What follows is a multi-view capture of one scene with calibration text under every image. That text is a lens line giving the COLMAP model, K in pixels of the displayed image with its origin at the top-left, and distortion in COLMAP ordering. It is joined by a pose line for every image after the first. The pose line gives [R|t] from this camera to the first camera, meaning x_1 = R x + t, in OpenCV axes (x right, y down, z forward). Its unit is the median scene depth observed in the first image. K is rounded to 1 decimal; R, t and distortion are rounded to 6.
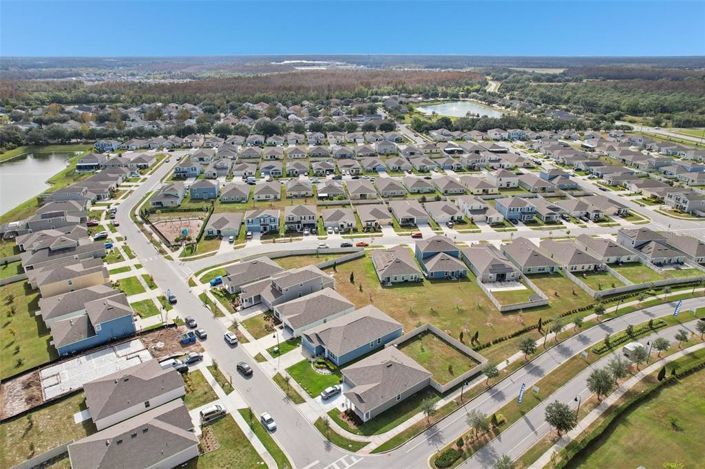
lens RADIAL K [[455.3, 0, 352.5], [0, 455.3, 234.5], [0, 0, 1]] dist [-0.065184, 0.052929]
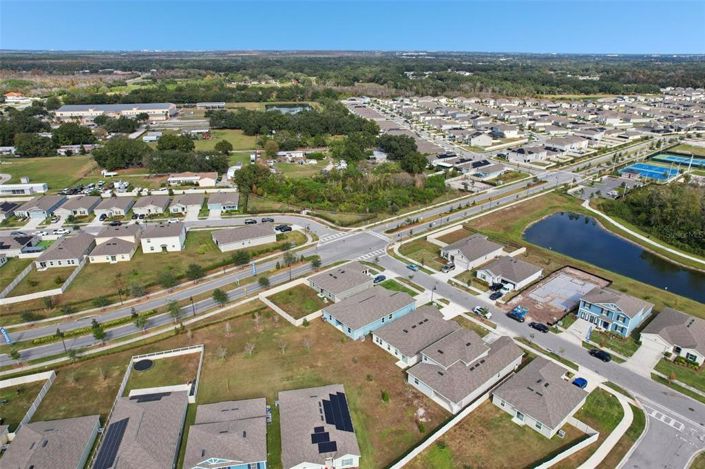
lens RADIAL K [[463.0, 0, 350.3], [0, 463.0, 235.3], [0, 0, 1]] dist [-0.067796, 0.057305]
pose [[-0.998558, 0.015830, -0.051302, 0.066471], [-0.024454, 0.716571, 0.697085, -0.438480], [0.047797, 0.697334, -0.715151, 1.086934]]
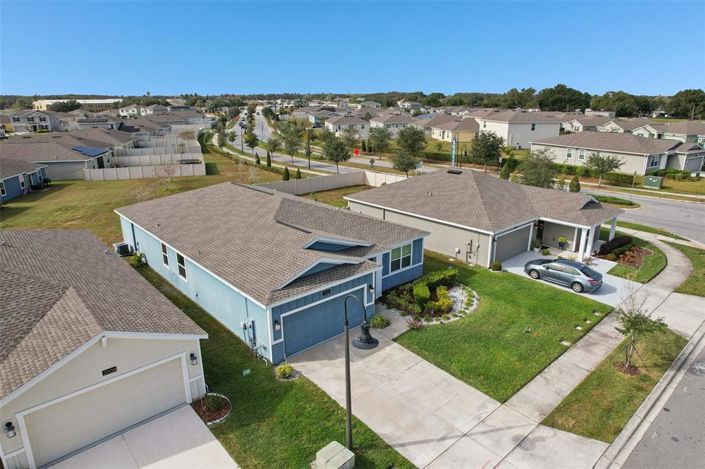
lens RADIAL K [[453.2, 0, 355.1], [0, 453.2, 233.1], [0, 0, 1]] dist [-0.071380, 0.062573]
pose [[-0.078625, -0.291189, 0.953429, -0.174954], [0.373511, 0.878120, 0.298990, 0.100267], [-0.924287, 0.379625, 0.039720, 0.612500]]
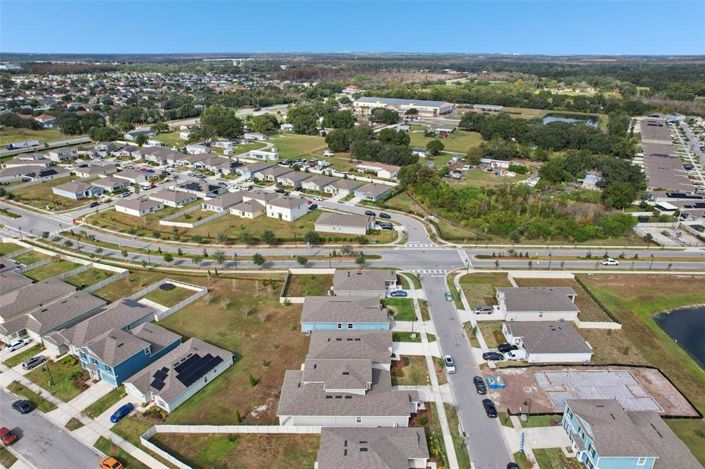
lens RADIAL K [[461.2, 0, 350.0], [0, 461.2, 232.0], [0, 0, 1]] dist [-0.070265, 0.053738]
pose [[-0.791864, -0.227082, 0.566908, -0.377625], [0.227220, 0.752097, 0.618645, -0.385949], [-0.566853, 0.618695, -0.543961, 0.957930]]
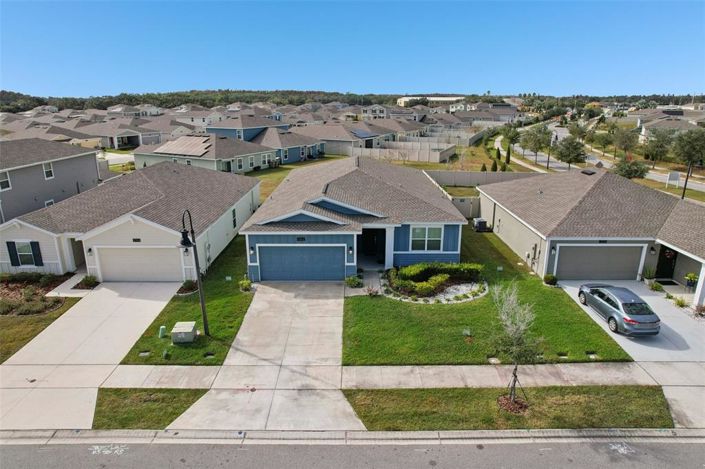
lens RADIAL K [[455.3, 0, 352.5], [0, 455.3, 234.5], [0, 0, 1]] dist [-0.065184, 0.052929]
pose [[0.608719, -0.230783, 0.759079, -0.163573], [0.295516, 0.953865, 0.053024, 0.144016], [-0.736296, 0.192043, 0.648836, 0.522164]]
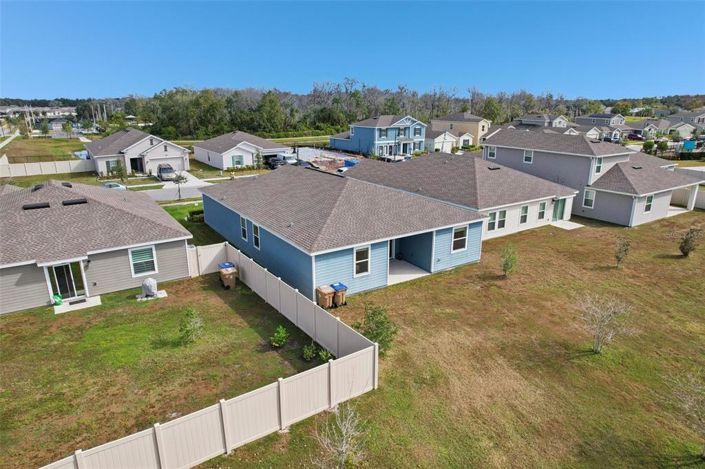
lens RADIAL K [[455.3, 0, 352.5], [0, 455.3, 234.5], [0, 0, 1]] dist [-0.065184, 0.052929]
pose [[-0.066500, 0.283602, -0.956633, 0.198138], [-0.372994, 0.882181, 0.287459, 0.086076], [0.925448, 0.375934, 0.047117, 0.663052]]
